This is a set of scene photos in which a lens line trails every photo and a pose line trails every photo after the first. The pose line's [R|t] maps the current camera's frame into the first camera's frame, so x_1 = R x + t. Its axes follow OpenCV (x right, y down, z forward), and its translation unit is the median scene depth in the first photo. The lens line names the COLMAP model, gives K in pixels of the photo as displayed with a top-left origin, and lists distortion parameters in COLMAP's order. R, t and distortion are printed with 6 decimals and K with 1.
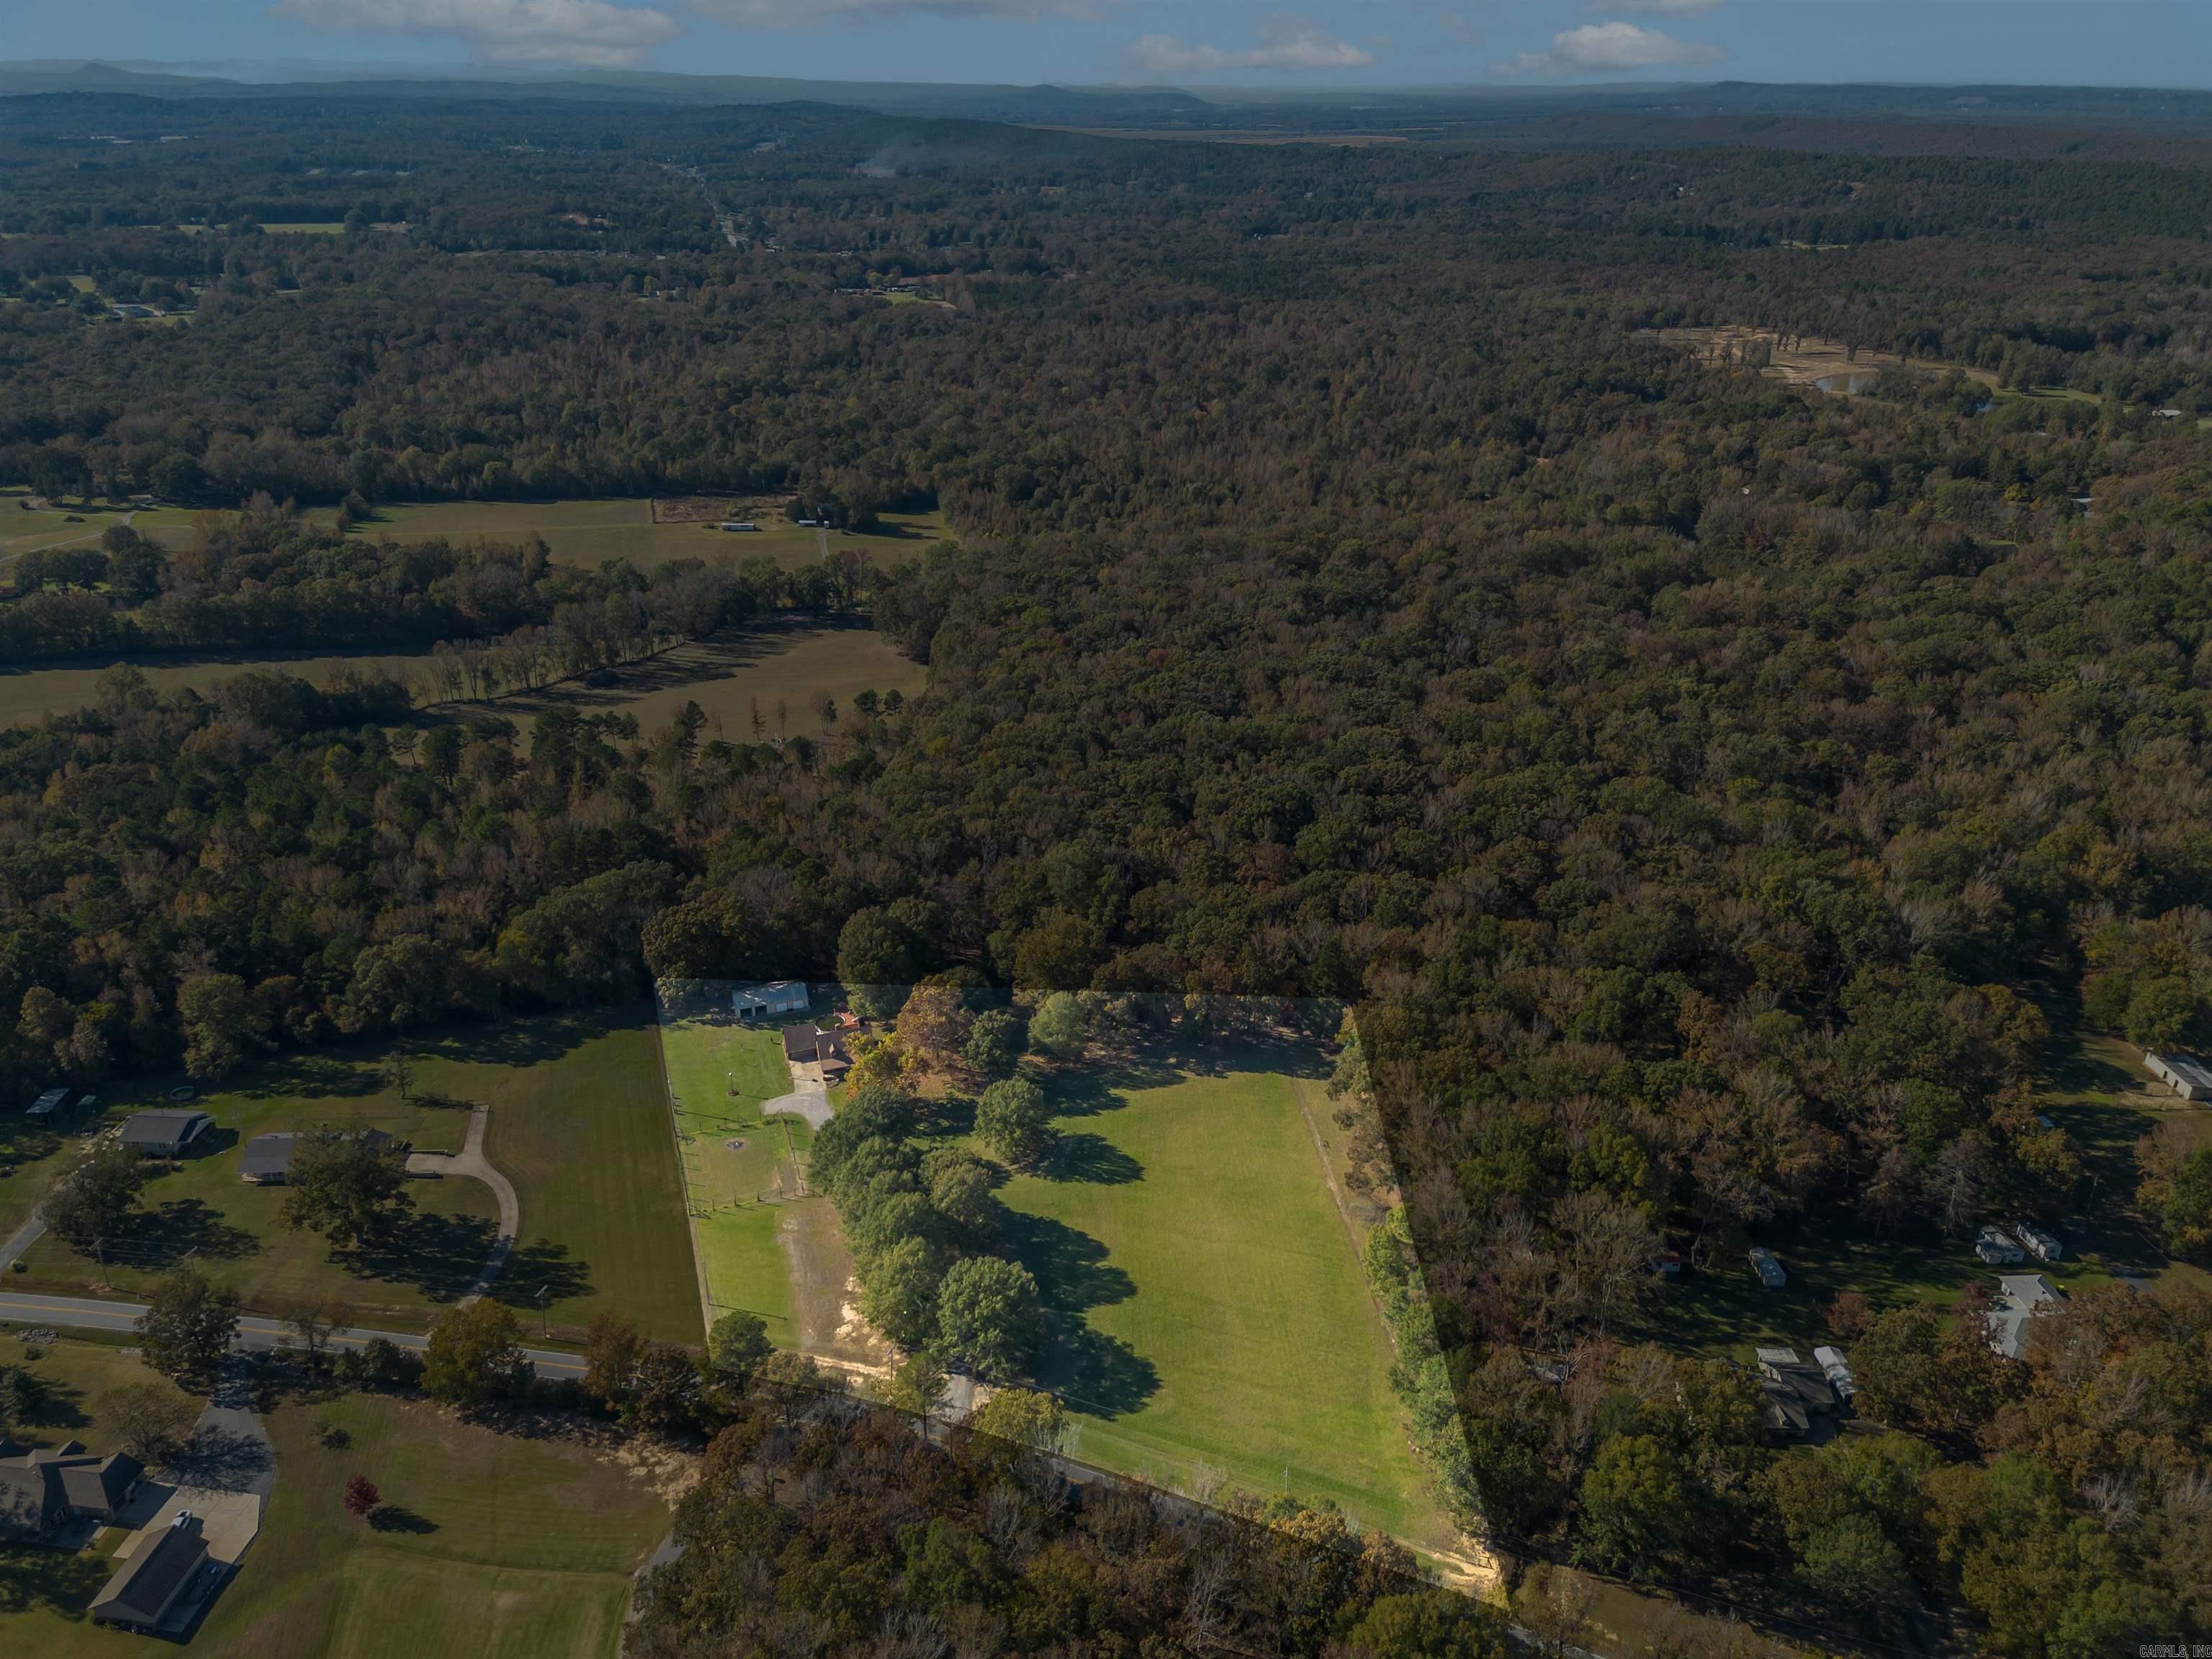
lens RADIAL K [[1482.6, 0, 1109.4], [0, 1482.6, 846.6], [0, 0, 1]] dist [0.298391, -0.277886]
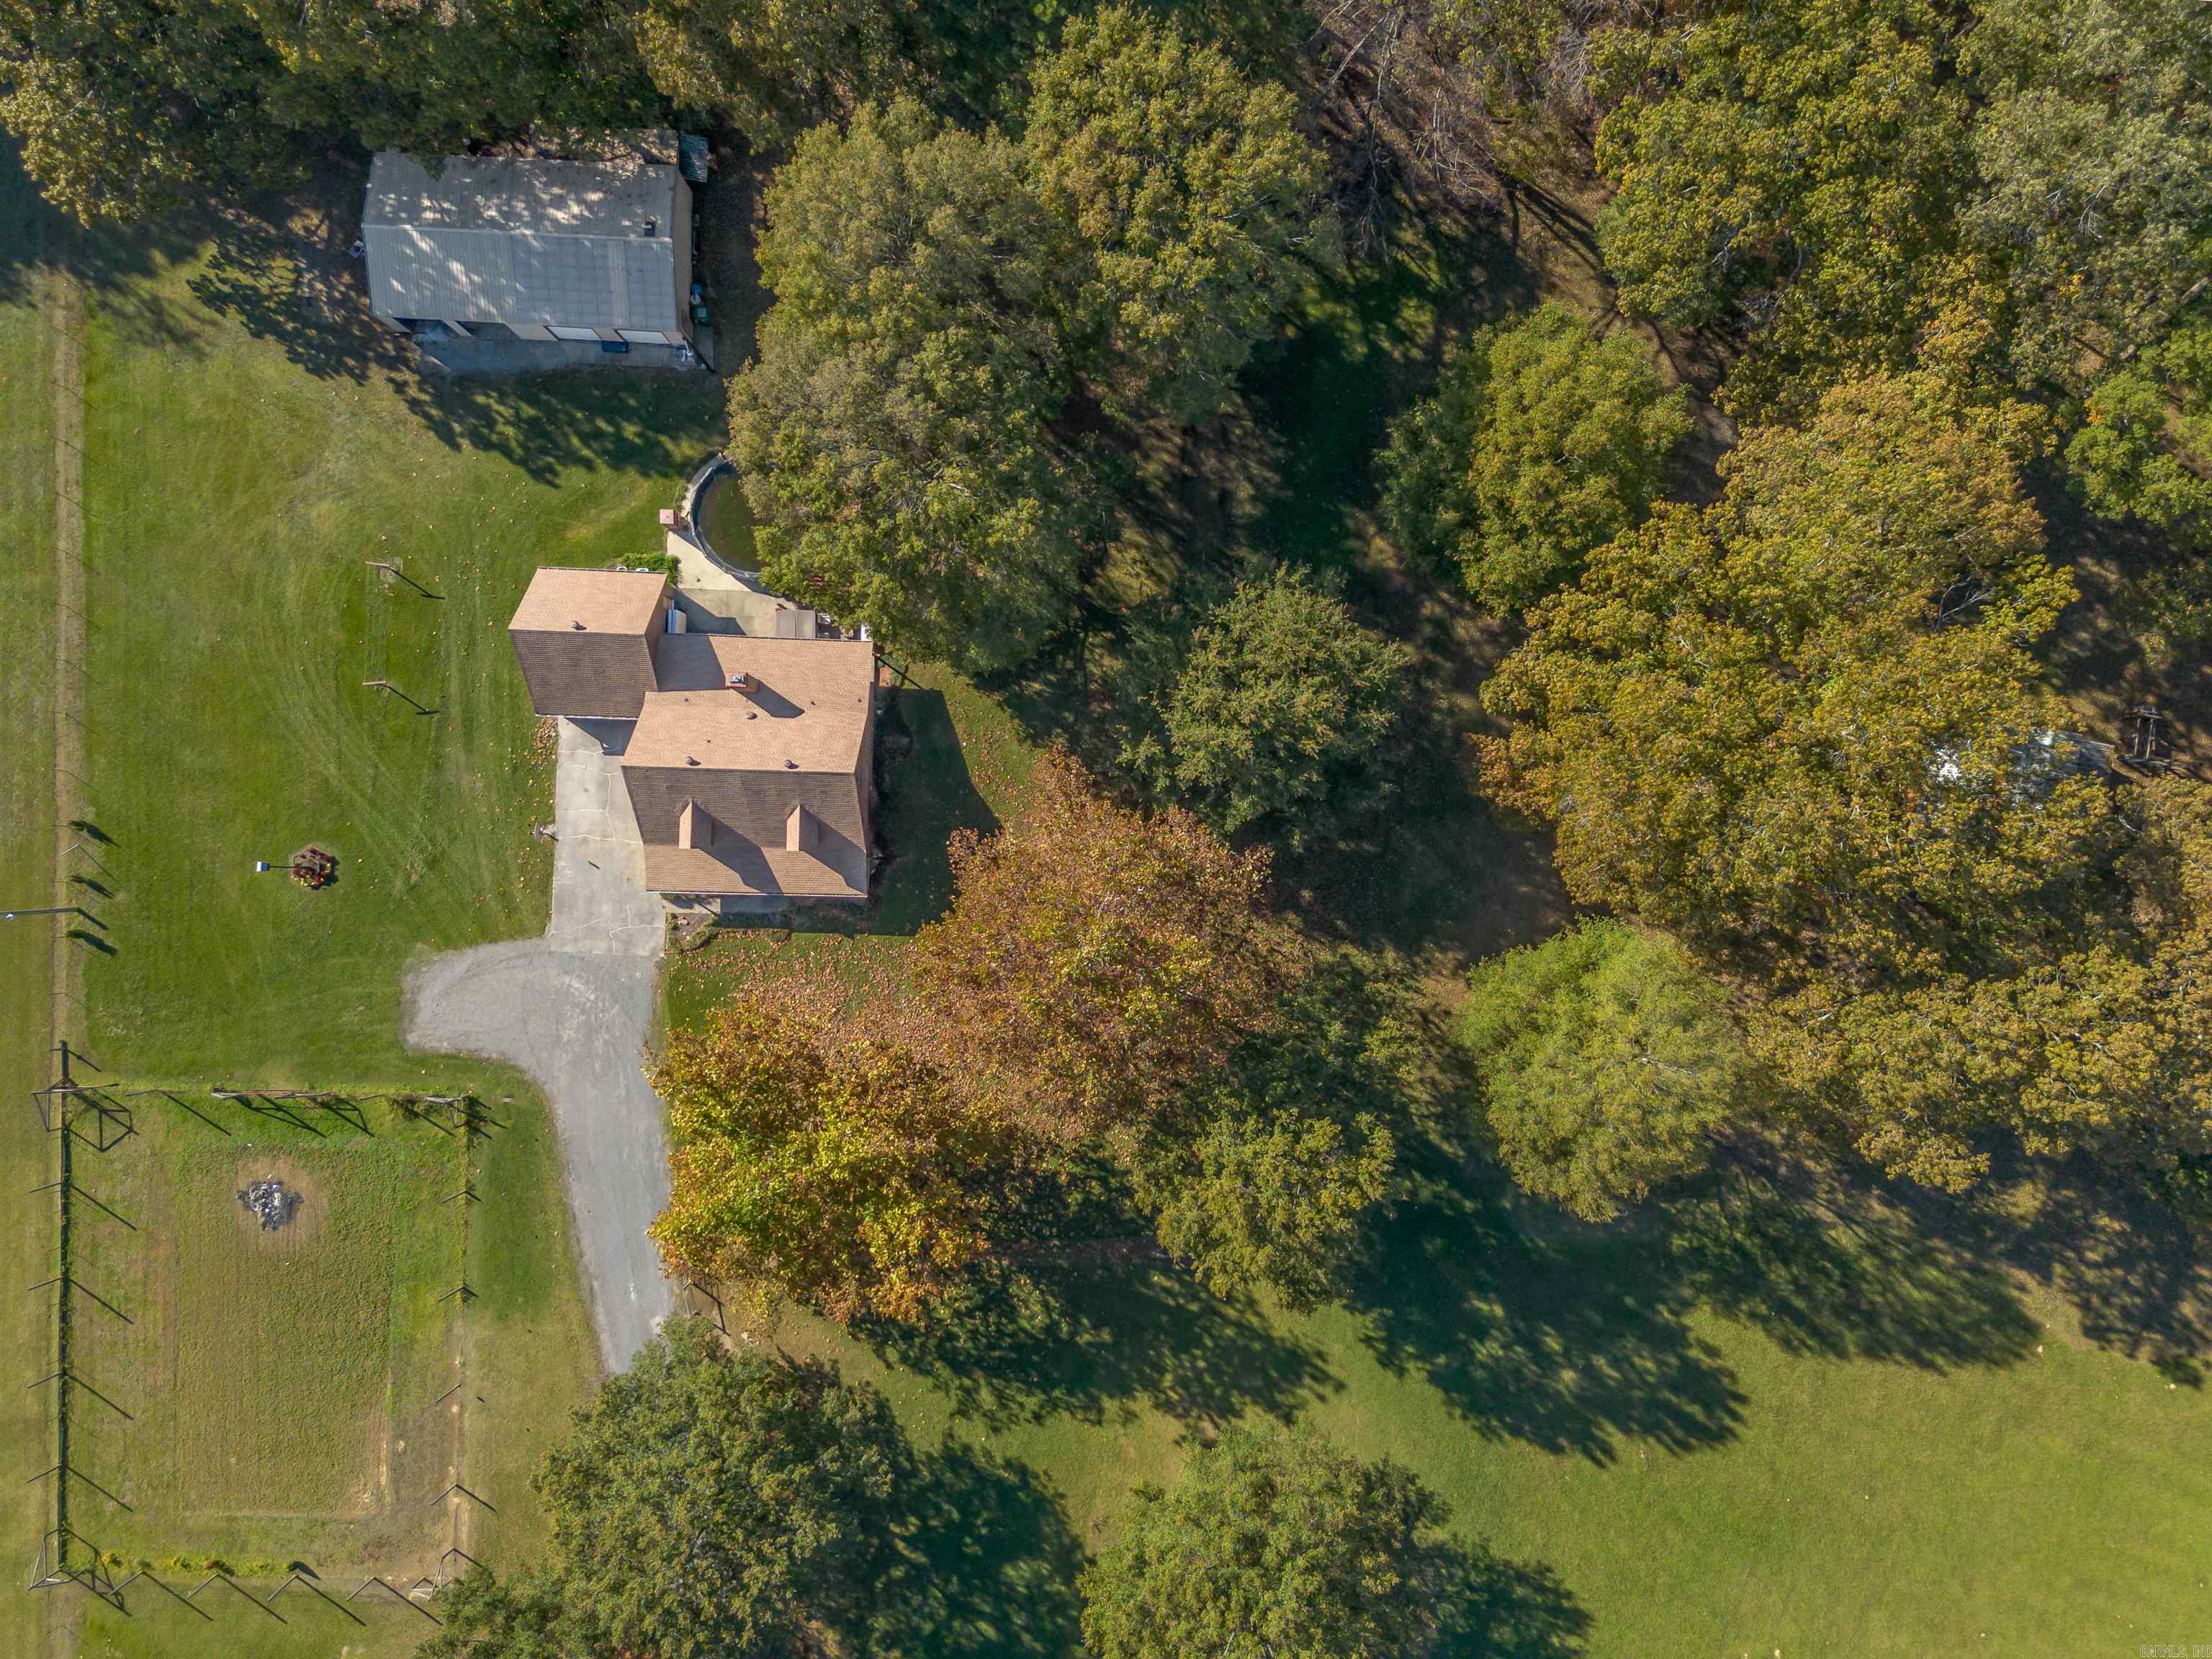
lens RADIAL K [[1482.6, 0, 1109.4], [0, 1482.6, 846.6], [0, 0, 1]] dist [0.298391, -0.277886]
pose [[0.942424, 0.333173, -0.028866, -0.122845], [-0.131370, 0.448205, 0.884225, -0.102321], [0.307537, -0.829523, 0.466168, 0.998995]]
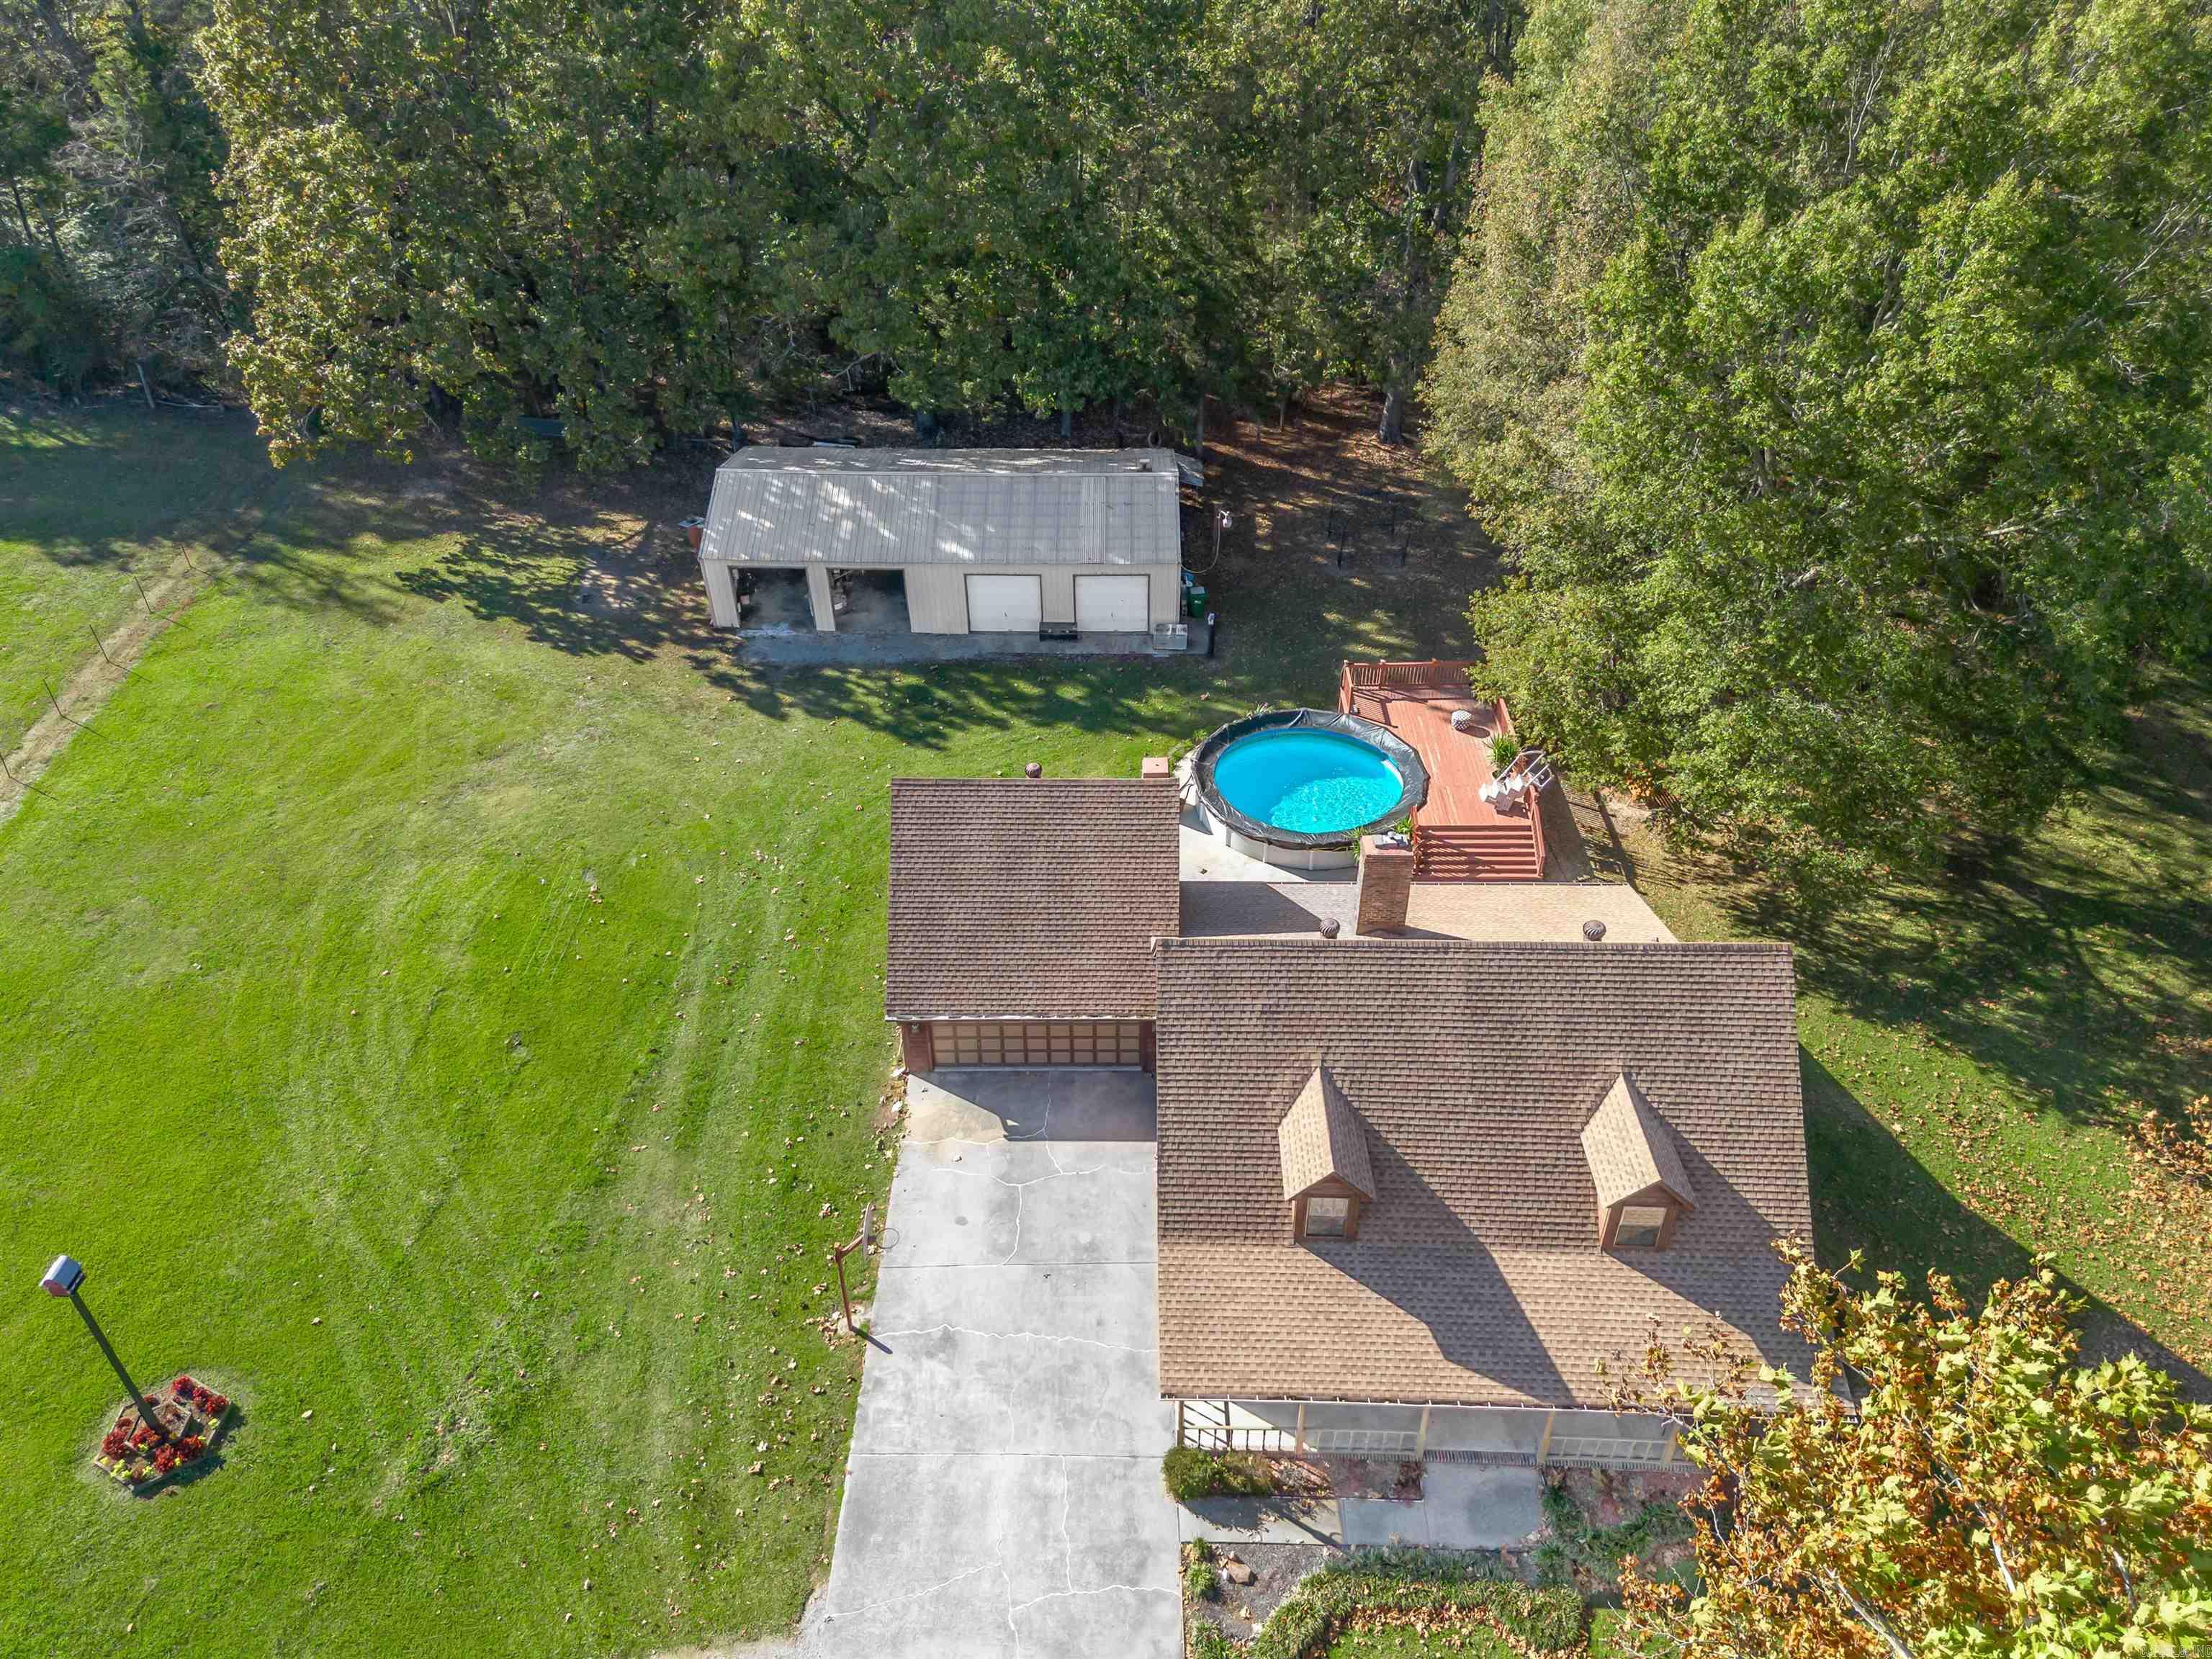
lens RADIAL K [[1587.0, 0, 1106.0], [0, 1587.0, 829.5], [0, 0, 1]] dist [0.122299, 0.002433]
pose [[0.944674, 0.212859, -0.249565, -0.195742], [-0.155787, 0.960710, 0.229711, 0.107360], [0.288655, -0.178123, 0.940718, 1.011624]]
